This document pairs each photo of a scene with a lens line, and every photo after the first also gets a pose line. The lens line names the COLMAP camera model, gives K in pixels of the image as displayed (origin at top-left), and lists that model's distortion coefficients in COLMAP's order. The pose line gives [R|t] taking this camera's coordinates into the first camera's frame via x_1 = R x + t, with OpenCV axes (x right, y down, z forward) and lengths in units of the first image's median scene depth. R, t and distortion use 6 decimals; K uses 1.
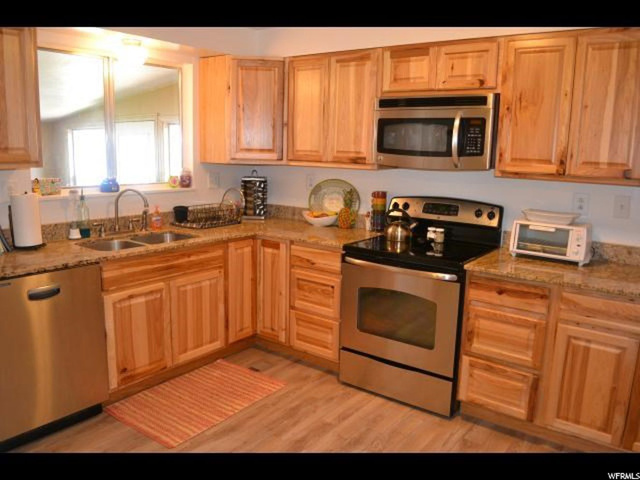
lens RADIAL K [[512.8, 0, 317.7], [0, 512.8, 241.2], [0, 0, 1]] dist [-0.076528, 0.003289]
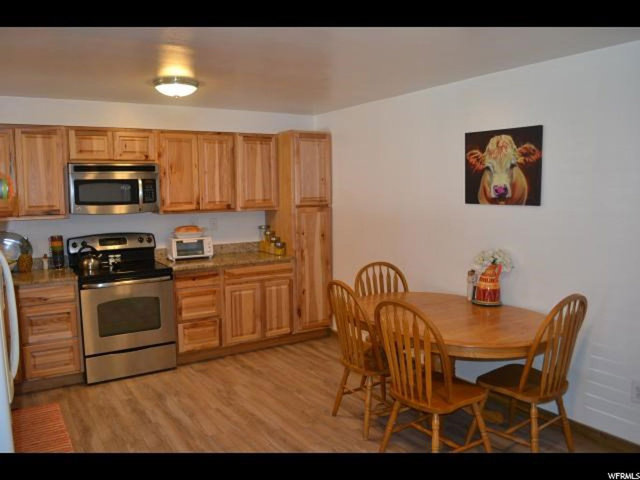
lens RADIAL K [[512.8, 0, 317.7], [0, 512.8, 241.2], [0, 0, 1]] dist [-0.076528, 0.003289]
pose [[0.349928, -0.123306, 0.928626, -0.884632], [0.192223, 0.979657, 0.057648, -0.036476], [-0.916843, 0.158331, 0.366511, -0.036489]]
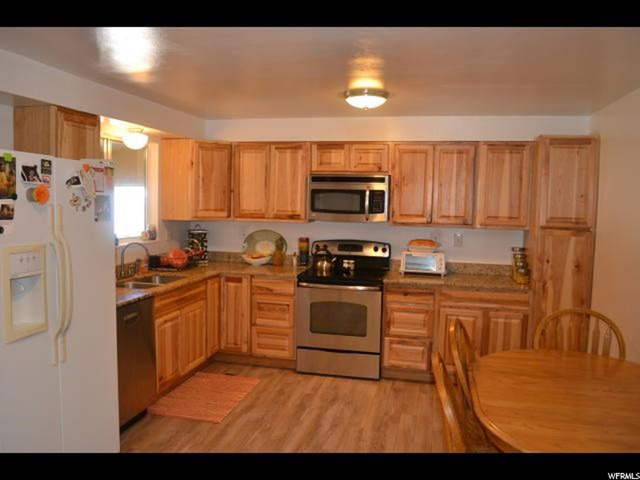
lens RADIAL K [[512.8, 0, 317.7], [0, 512.8, 241.2], [0, 0, 1]] dist [-0.076528, 0.003289]
pose [[0.915009, -0.038419, 0.401600, -0.465993], [0.074497, 0.994427, -0.074601, 0.024673], [-0.396496, 0.098178, 0.912772, -0.356711]]
